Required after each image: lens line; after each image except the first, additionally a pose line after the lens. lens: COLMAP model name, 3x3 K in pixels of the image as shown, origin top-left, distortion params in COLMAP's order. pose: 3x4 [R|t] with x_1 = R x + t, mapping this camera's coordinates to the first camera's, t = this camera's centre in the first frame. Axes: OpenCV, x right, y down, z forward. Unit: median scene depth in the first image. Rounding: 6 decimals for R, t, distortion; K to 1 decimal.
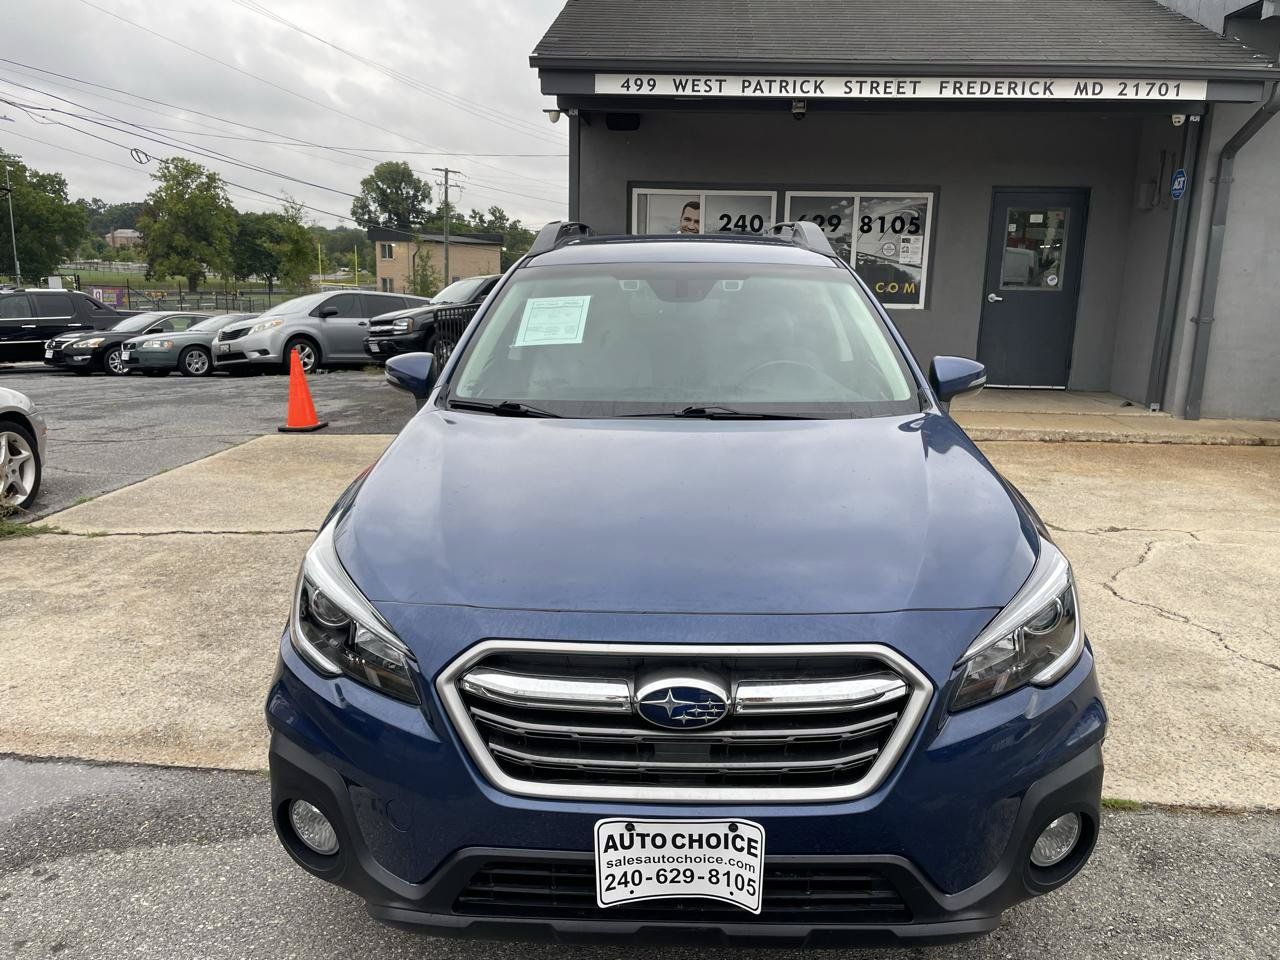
lens RADIAL K [[968.1, 0, 651.1], [0, 968.1, 465.5], [0, 0, 1]] dist [0.087168, -0.115658]
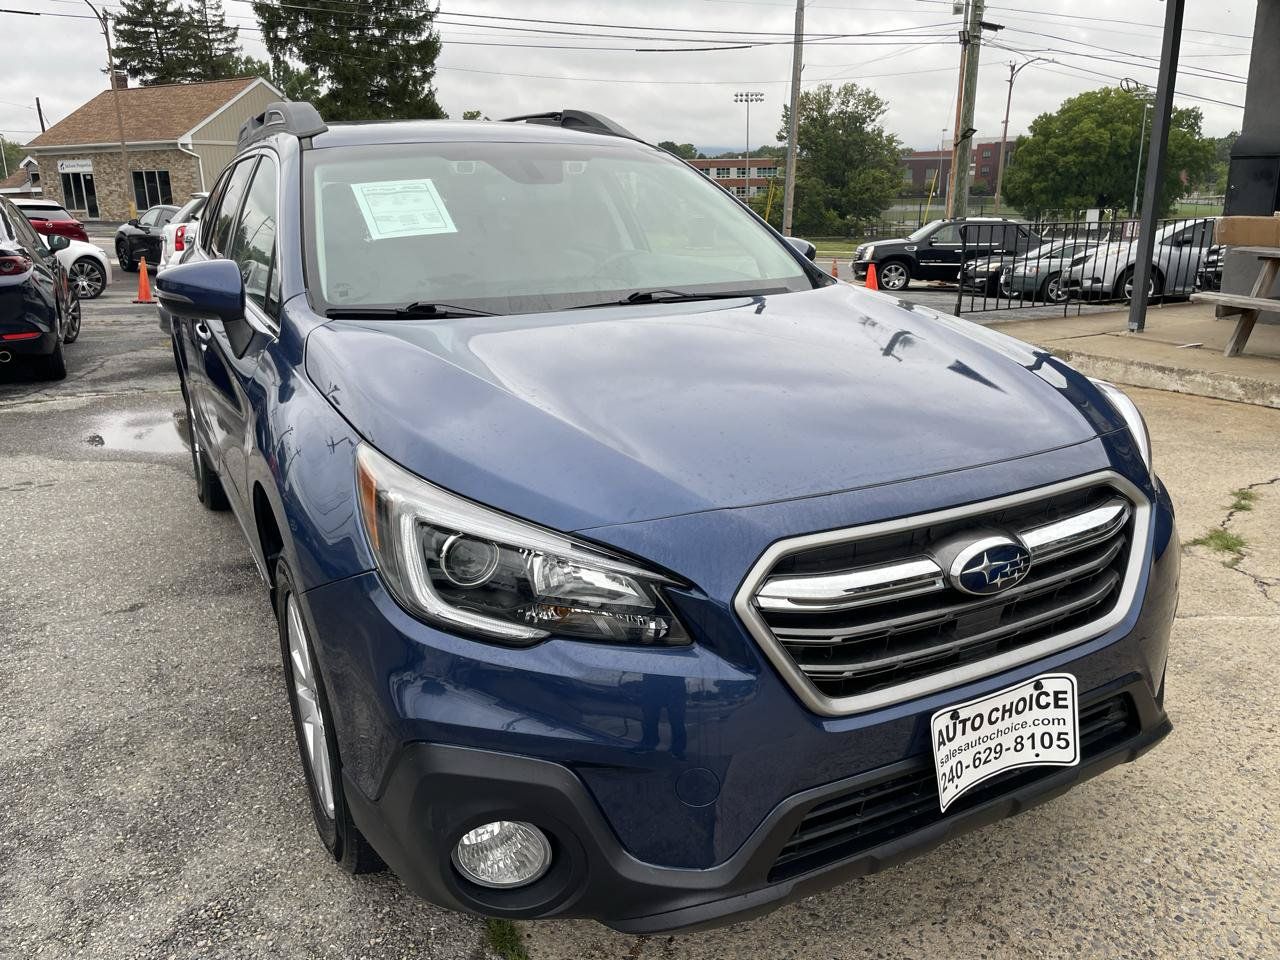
lens RADIAL K [[968.1, 0, 647.6], [0, 968.1, 472.1], [0, 0, 1]] dist [0.087168, -0.115658]
pose [[0.511543, 0.216304, -0.831587, 0.526312], [-0.159230, 0.974897, 0.155631, -0.022994], [0.844375, 0.052802, 0.533144, 0.239893]]
